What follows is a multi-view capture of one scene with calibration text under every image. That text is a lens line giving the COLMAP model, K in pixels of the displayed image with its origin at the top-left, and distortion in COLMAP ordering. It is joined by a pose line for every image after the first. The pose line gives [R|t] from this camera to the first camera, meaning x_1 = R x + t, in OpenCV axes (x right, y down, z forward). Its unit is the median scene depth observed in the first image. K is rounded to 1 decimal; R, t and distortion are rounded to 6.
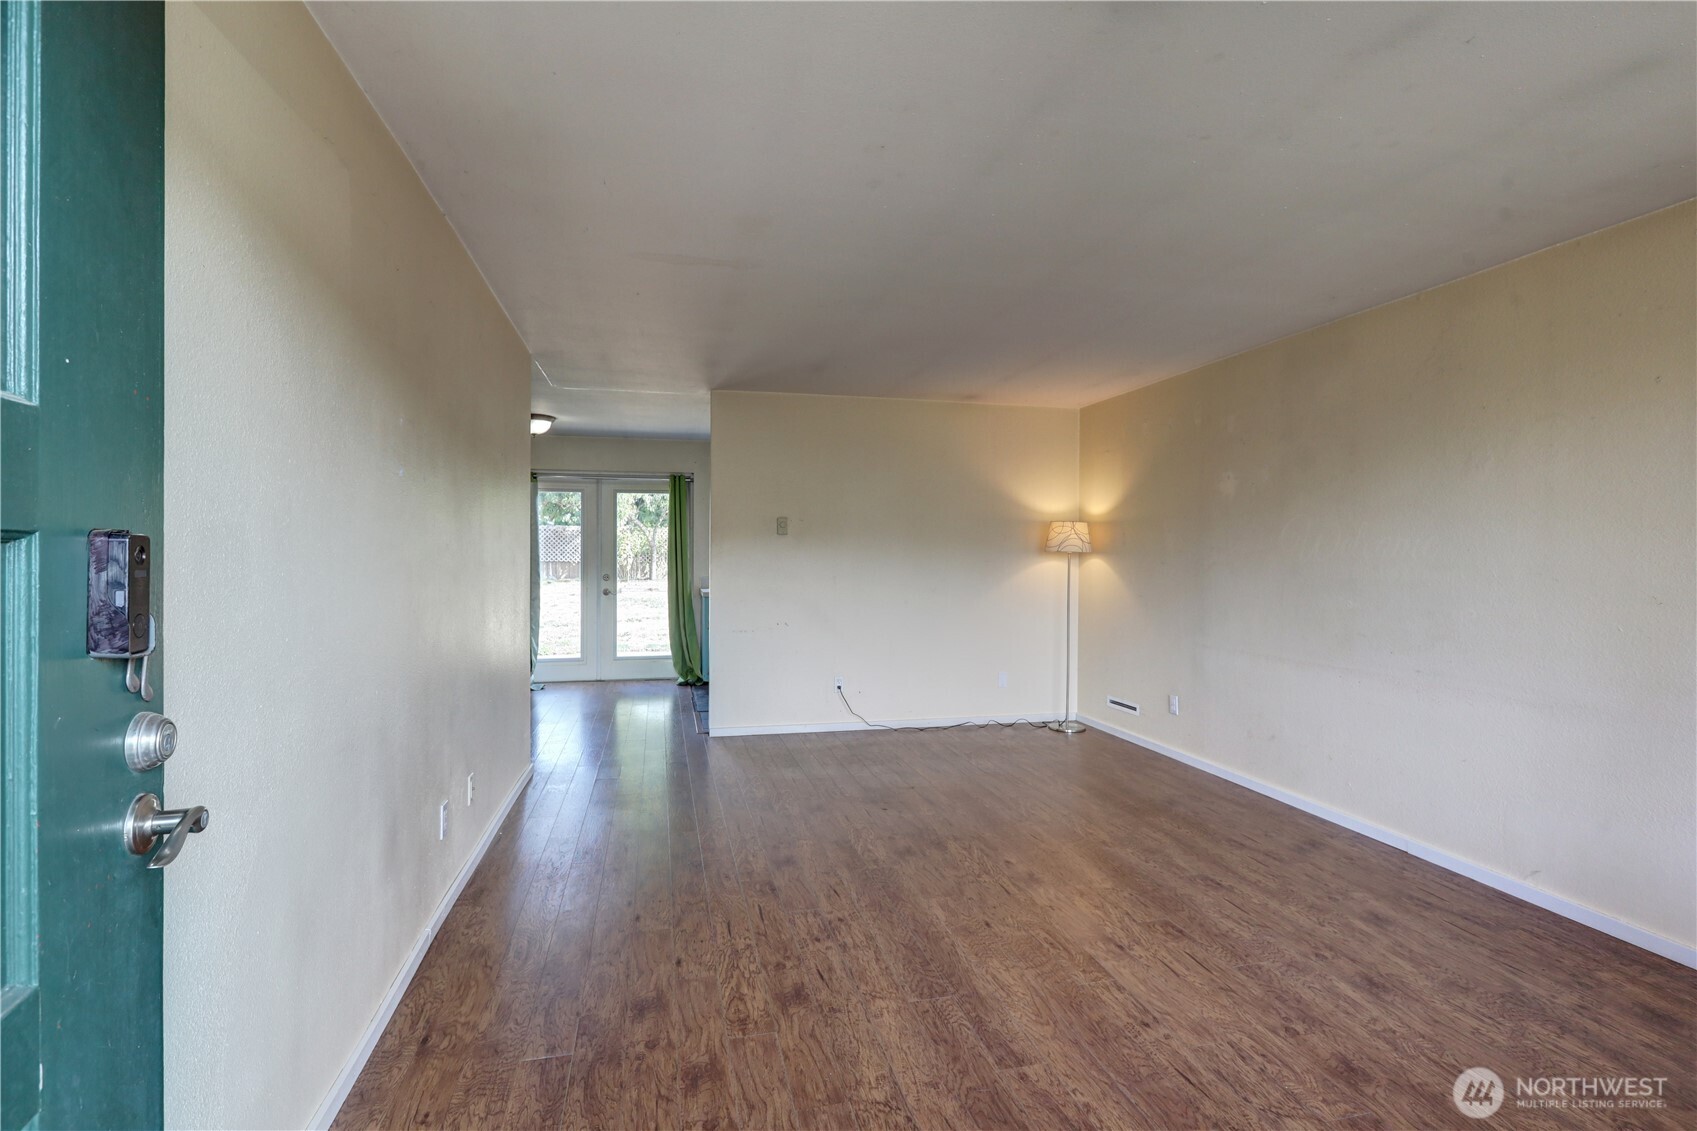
lens RADIAL K [[791.9, 0, 840.8], [0, 791.9, 561.0], [0, 0, 1]] dist [-0.061316, 0.030332]
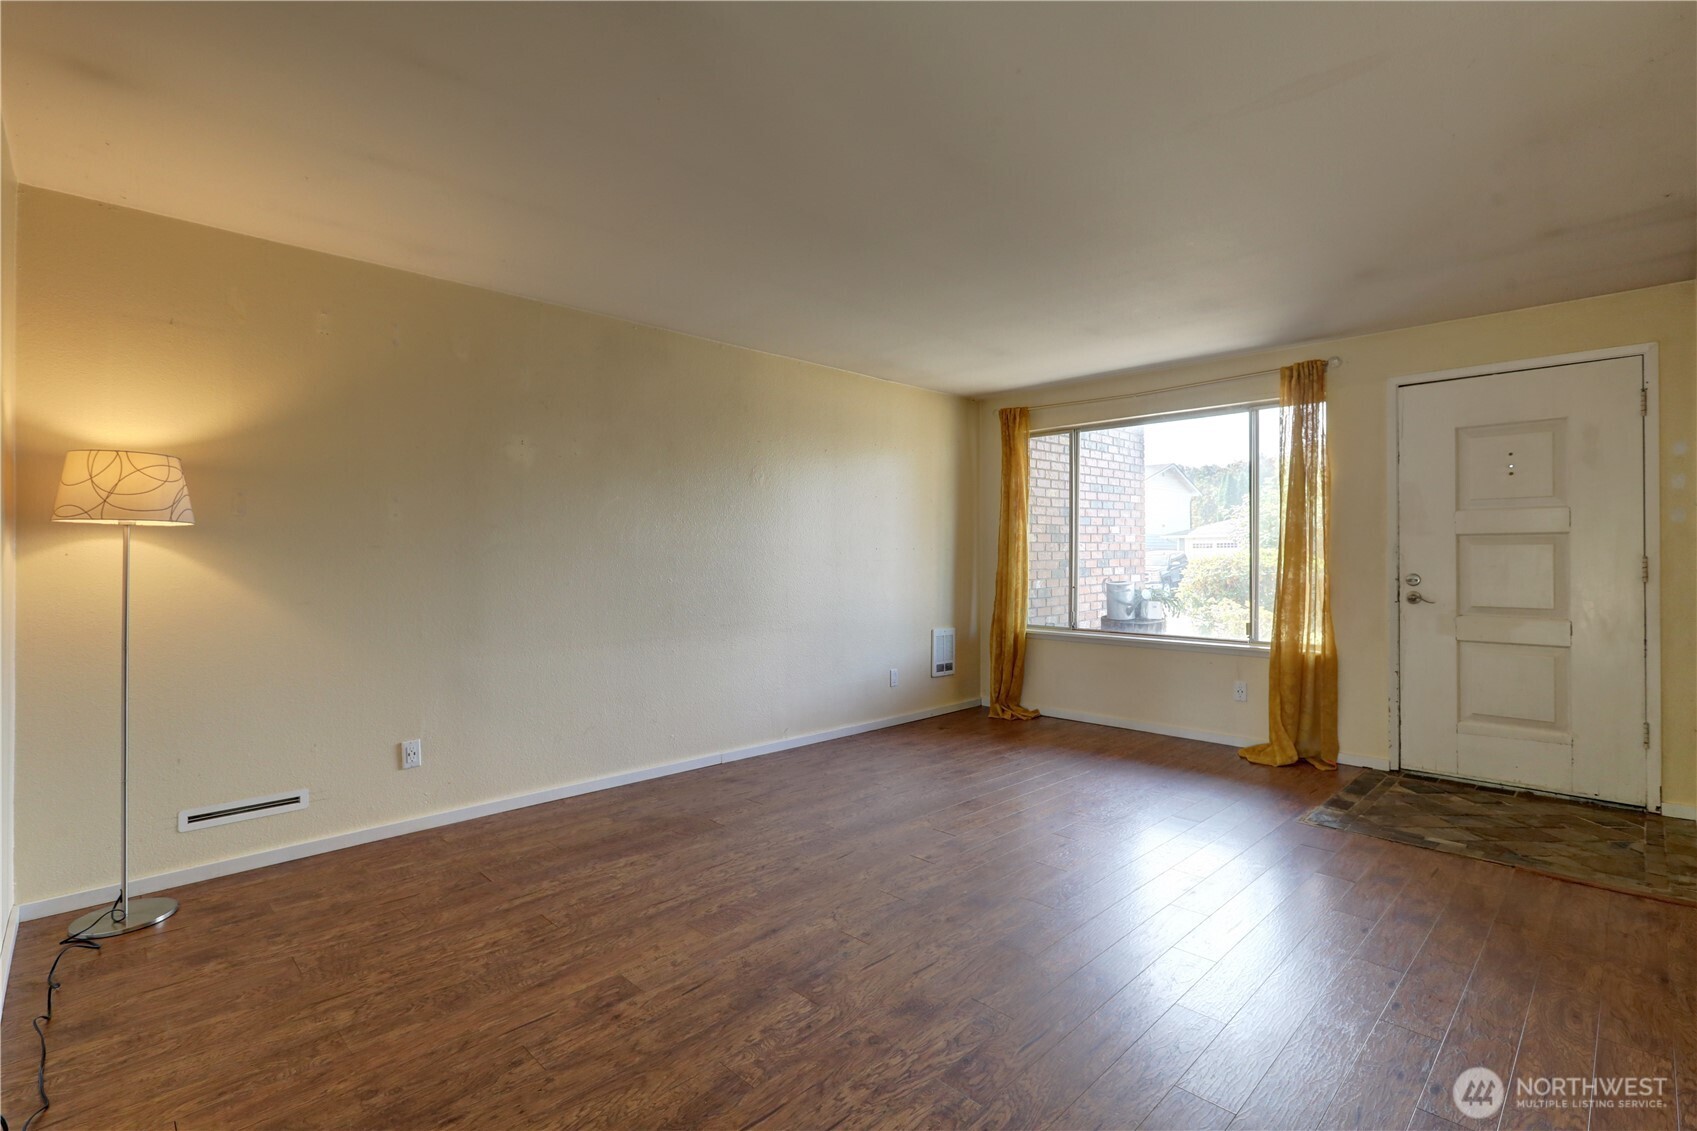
lens RADIAL K [[786.4, 0, 843.5], [0, 786.4, 548.0], [0, 0, 1]] dist [-0.014039, 0.000758]
pose [[-0.524036, 0.005461, 0.851679, -0.447982], [0.009377, 0.999956, -0.000642, 0.010715], [-0.851645, 0.007650, -0.524064, 1.314762]]
